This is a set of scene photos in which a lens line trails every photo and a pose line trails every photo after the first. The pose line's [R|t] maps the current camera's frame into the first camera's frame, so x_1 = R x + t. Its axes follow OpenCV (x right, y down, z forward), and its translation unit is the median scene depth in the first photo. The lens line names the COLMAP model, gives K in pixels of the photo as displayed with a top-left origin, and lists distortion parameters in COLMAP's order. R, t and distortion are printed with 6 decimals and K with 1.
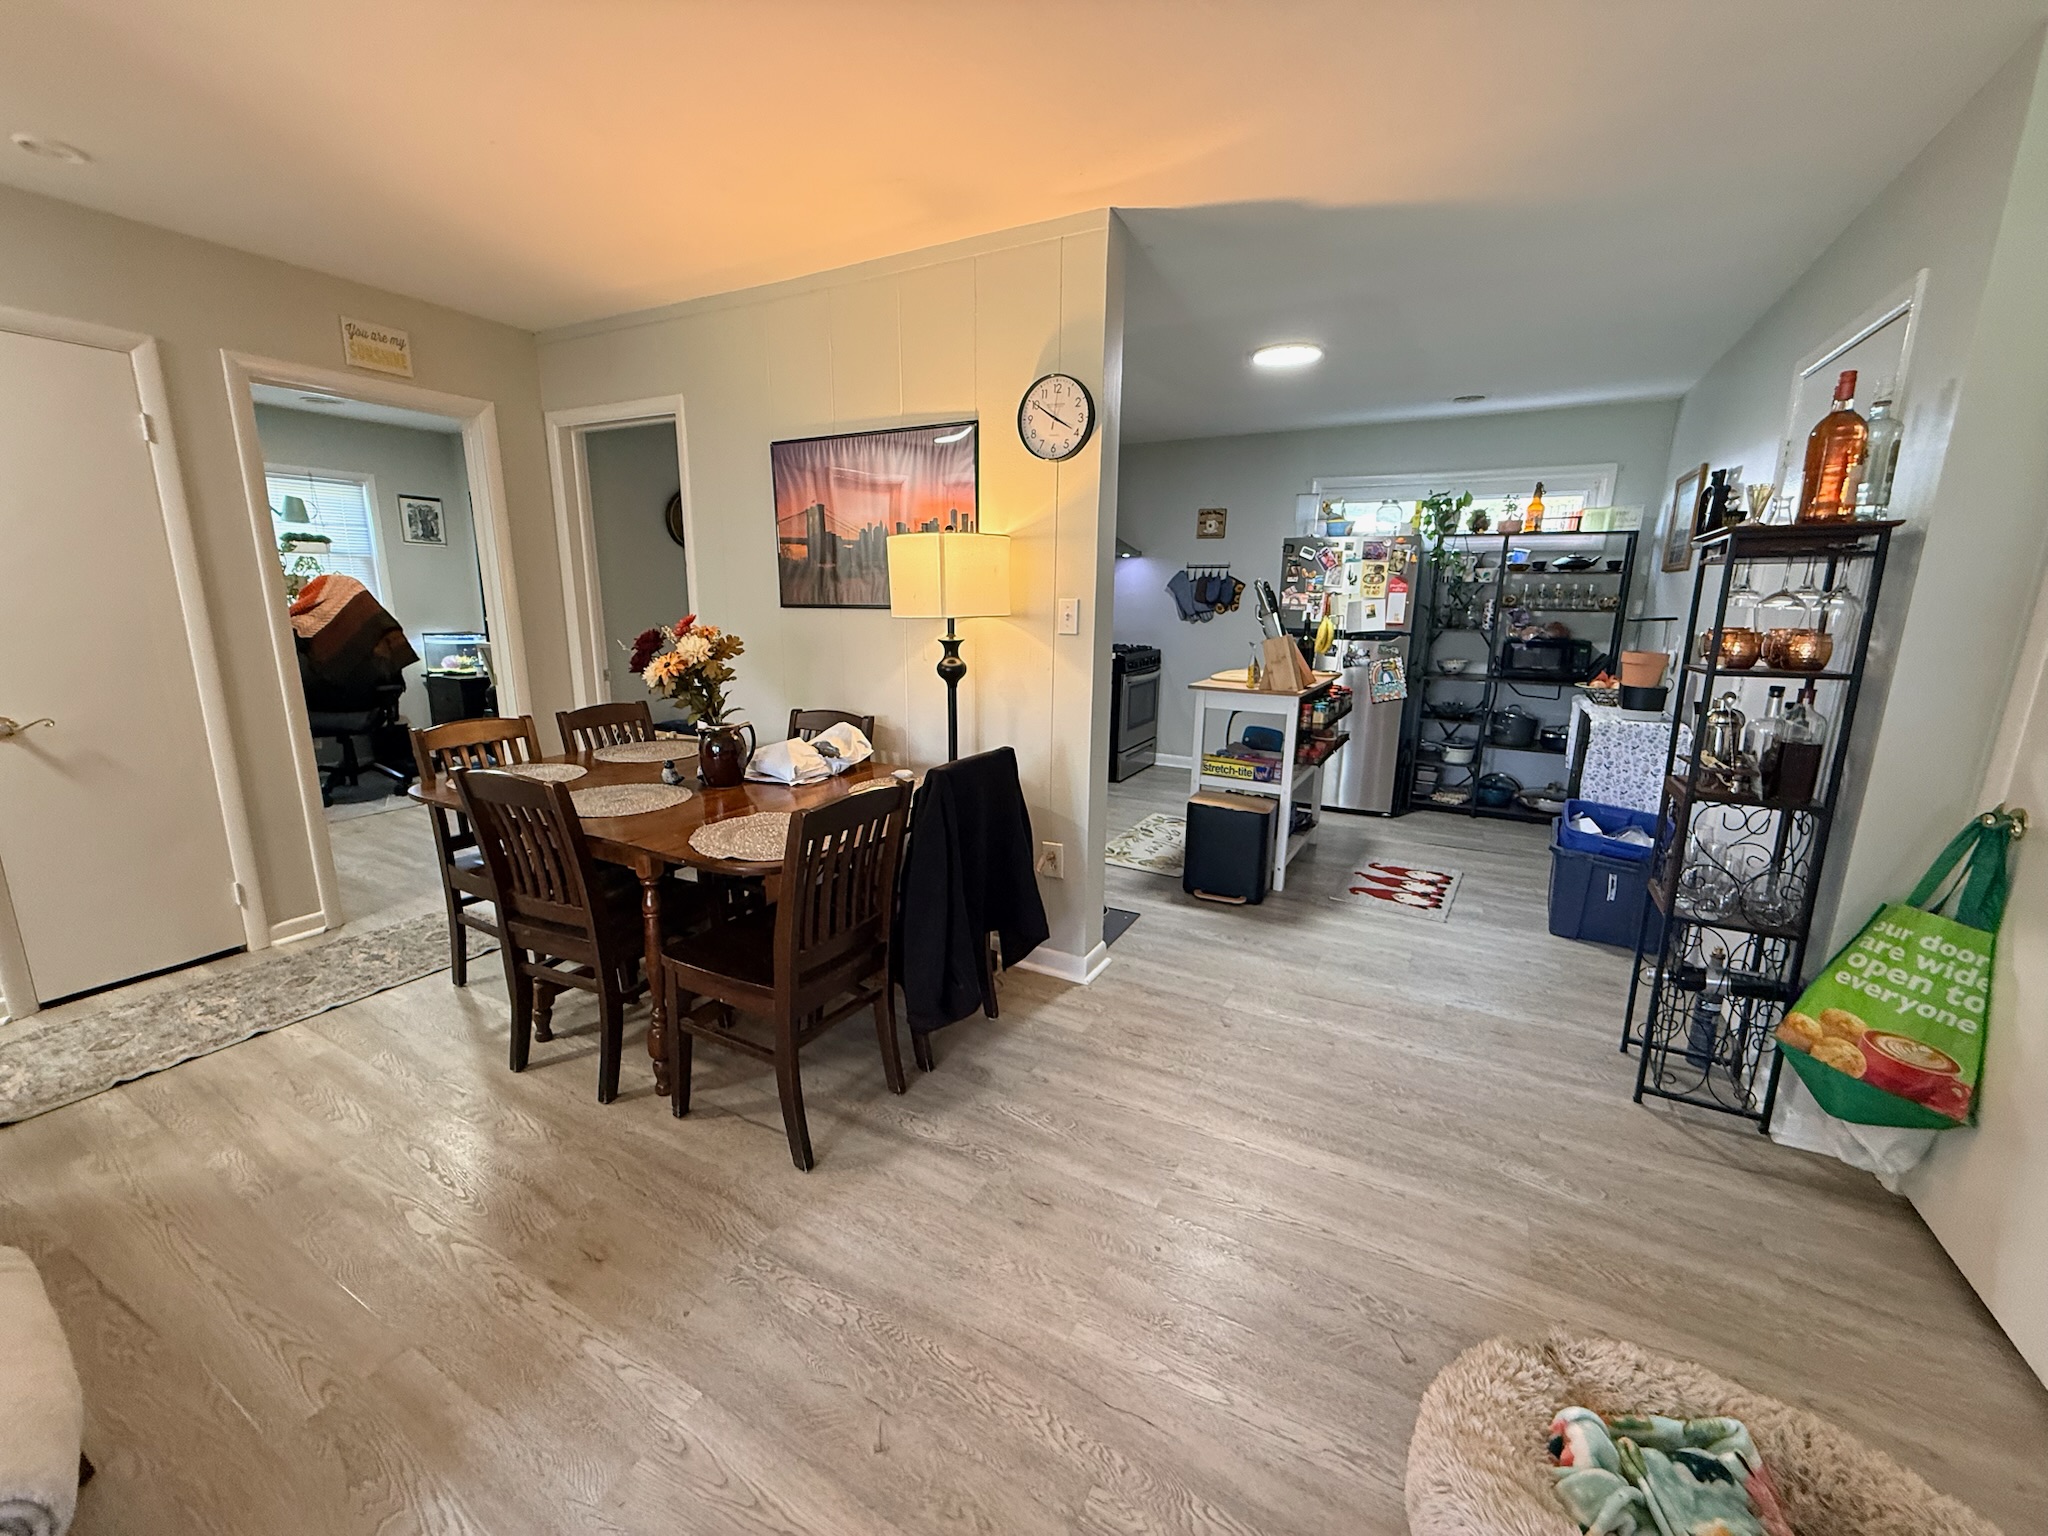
lens RADIAL K [[812.5, 0, 1015.2], [0, 812.5, 769.0], [0, 0, 1]] dist [0.000413, 0.000438]
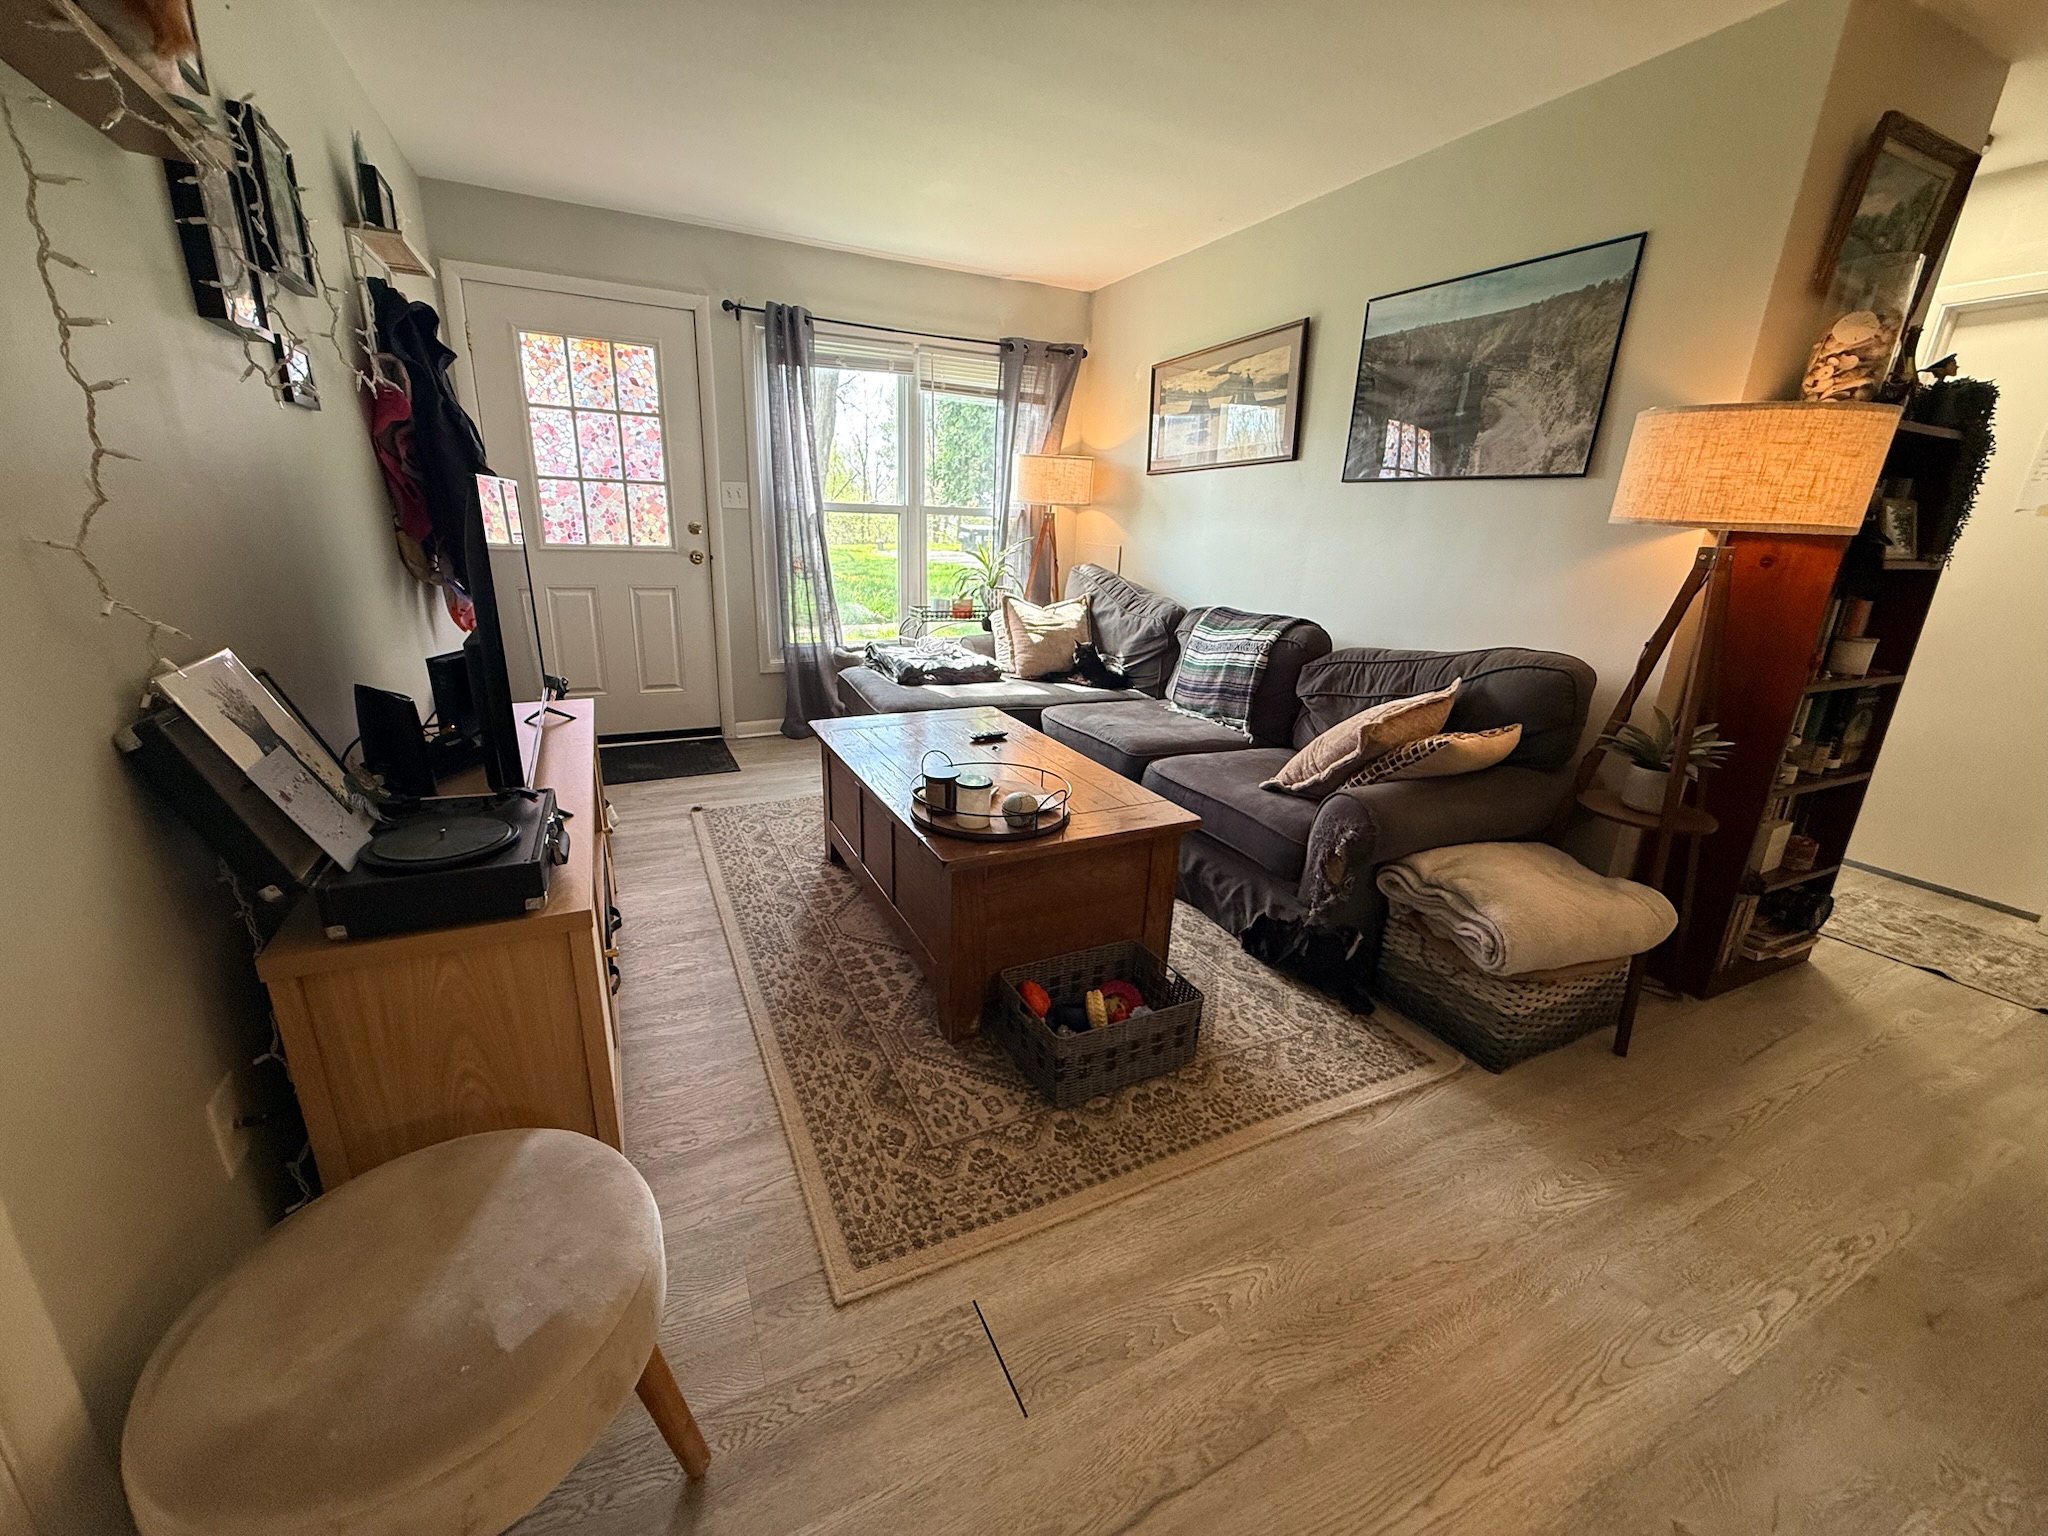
lens RADIAL K [[812.5, 0, 1015.2], [0, 812.5, 769.0], [0, 0, 1]] dist [0.000413, 0.000438]
pose [[-0.576317, 0.210487, -0.789654, 0.192591], [-0.220547, 0.890350, 0.398290, -0.006795], [0.786904, 0.403697, -0.466702, 0.148610]]
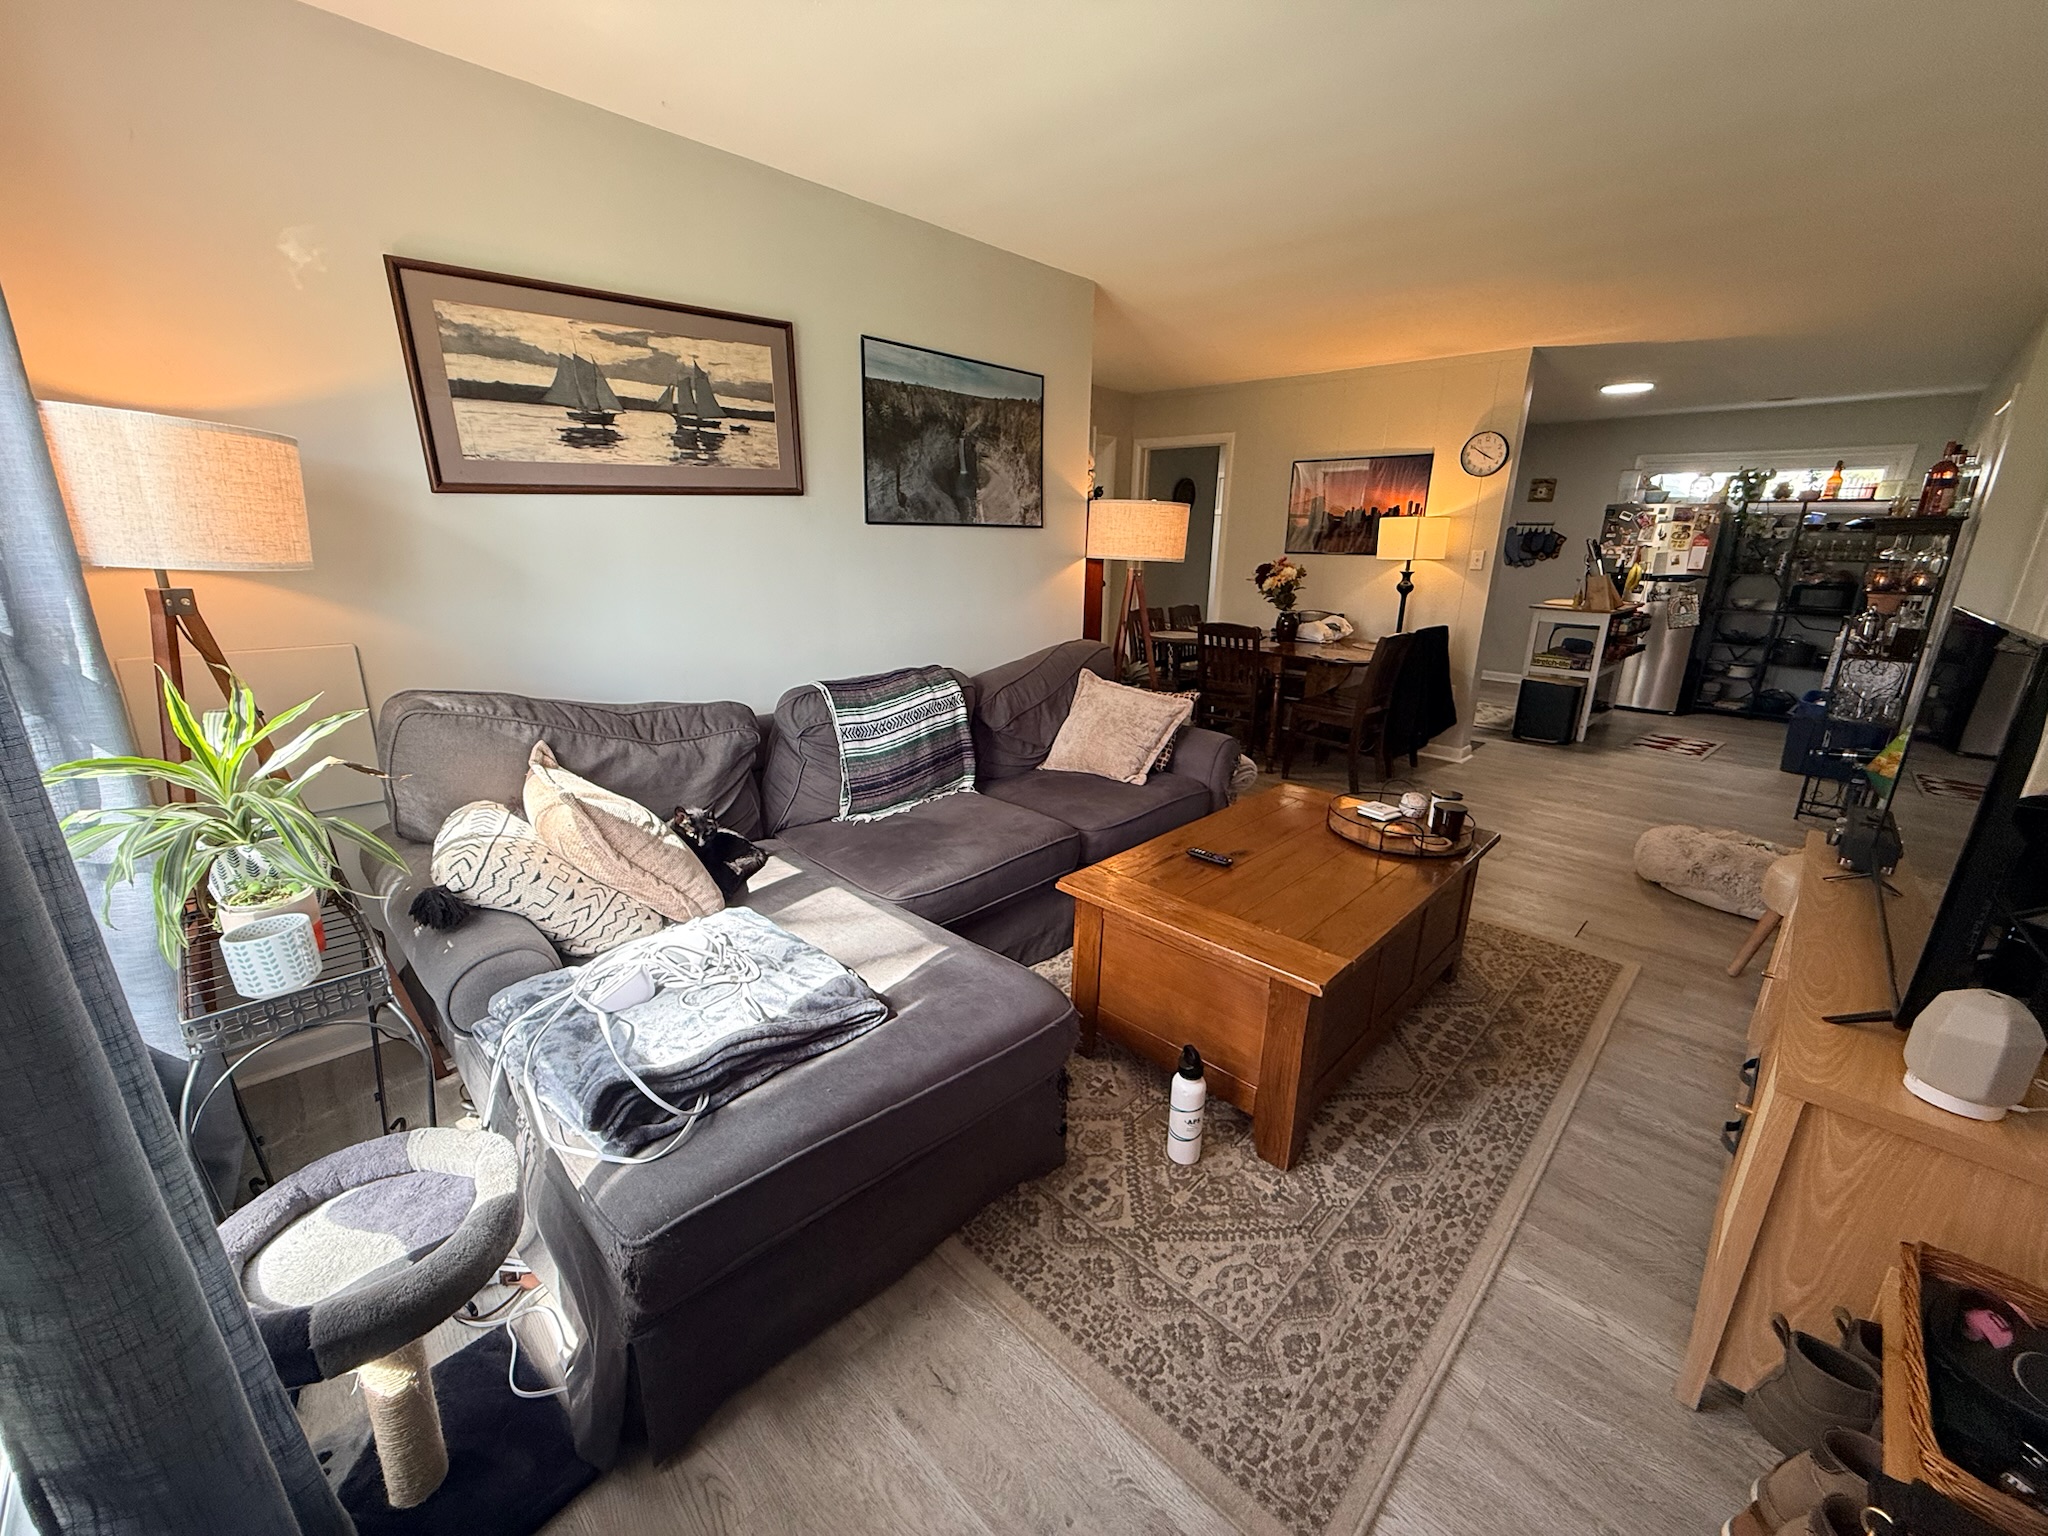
lens RADIAL K [[812.5, 0, 1015.2], [0, 812.5, 769.0], [0, 0, 1]] dist [0.000413, 0.000438]
pose [[0.961586, 0.079281, -0.262806, -0.238366], [-0.062421, 0.995456, 0.071907, 0.124765], [0.267312, -0.052741, 0.962166, -0.619877]]
